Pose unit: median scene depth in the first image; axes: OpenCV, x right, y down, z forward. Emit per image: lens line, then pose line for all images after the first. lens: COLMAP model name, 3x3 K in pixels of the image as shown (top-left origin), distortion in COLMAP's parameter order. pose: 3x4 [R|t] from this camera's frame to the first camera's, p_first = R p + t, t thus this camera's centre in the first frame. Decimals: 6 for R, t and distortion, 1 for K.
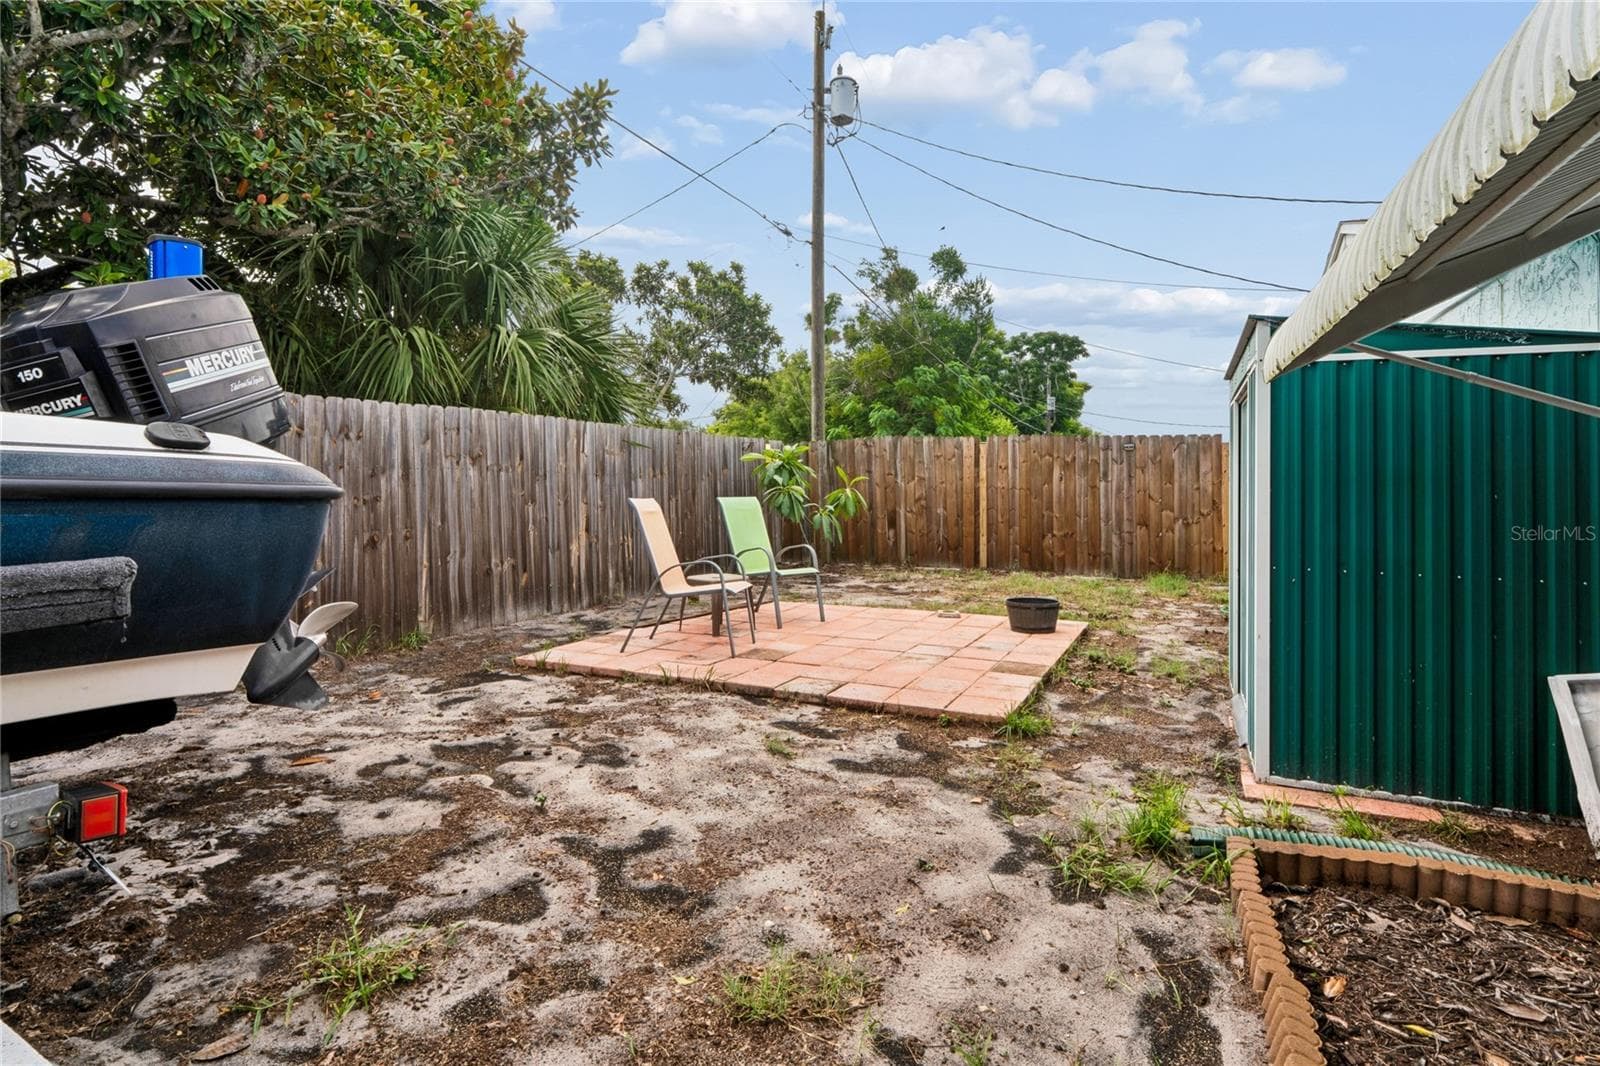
lens RADIAL K [[1544.6, 0, 800.0], [0, 1544.6, 533.0], [0, 0, 1]] dist [-0.031145, -0.013643]
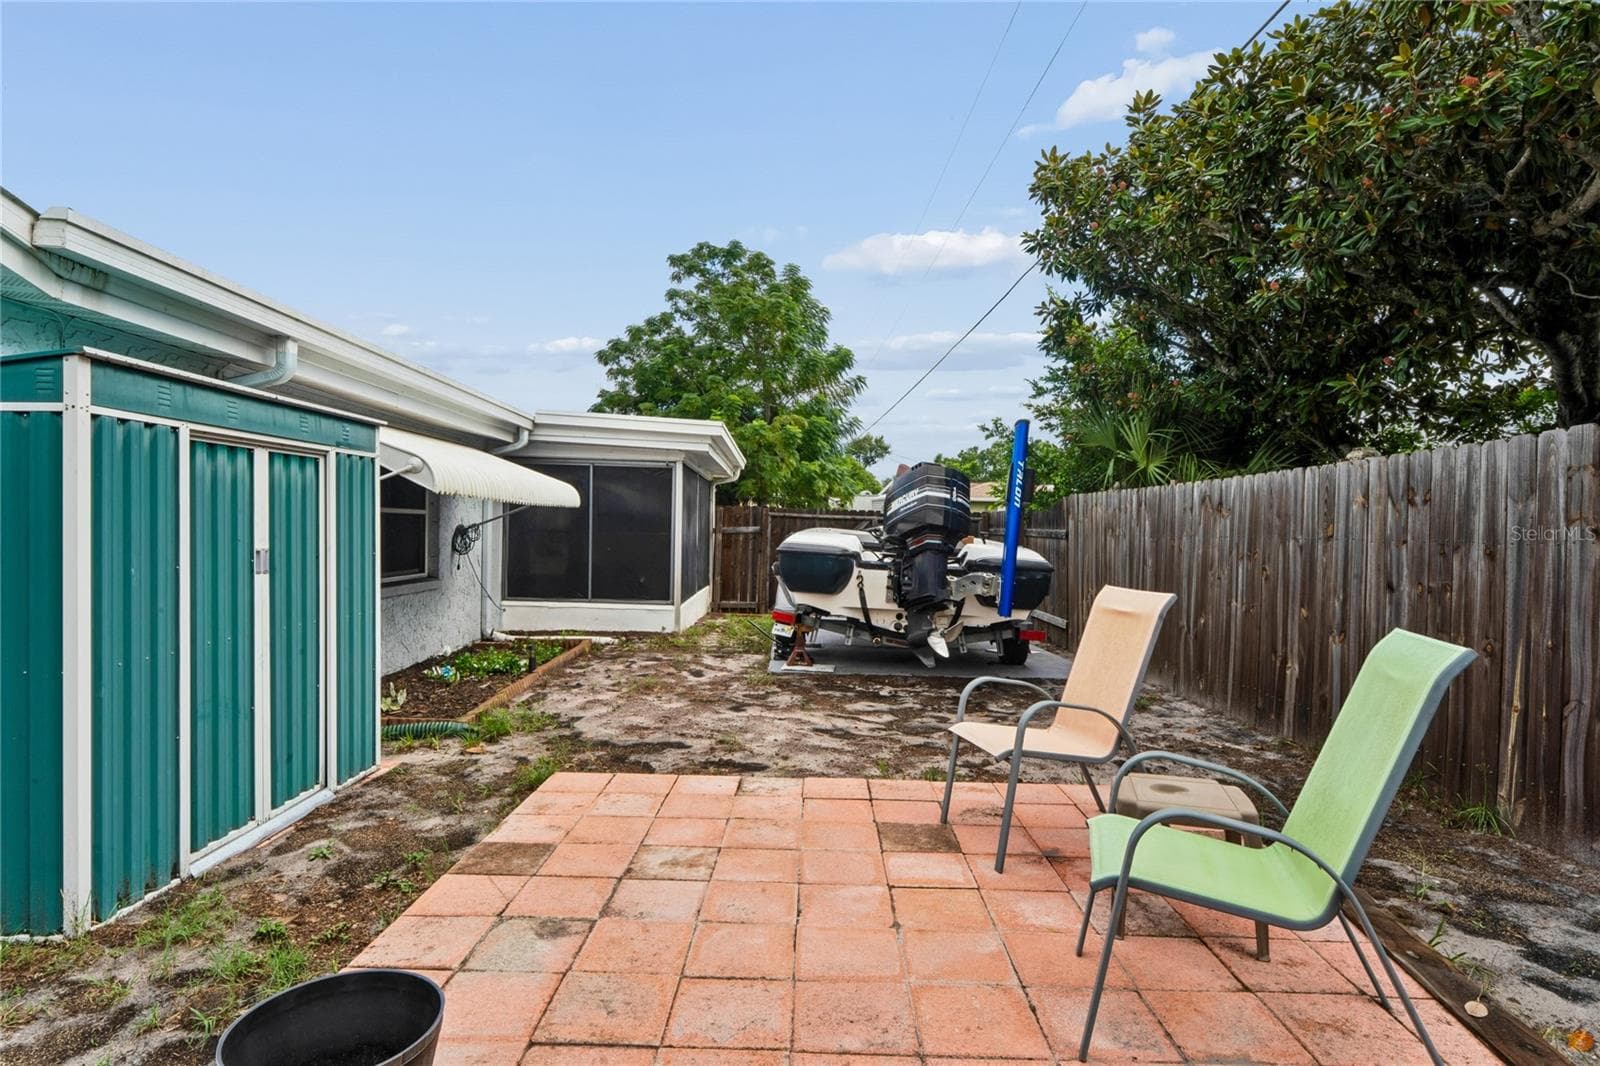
lens RADIAL K [[1544.6, 0, 800.0], [0, 1544.6, 533.0], [0, 0, 1]] dist [-0.031145, -0.013643]
pose [[-0.972497, -0.007962, -0.232780, 0.256465], [-0.016033, 0.999333, 0.032800, -0.097769], [0.232364, 0.035630, -0.971976, 2.420828]]
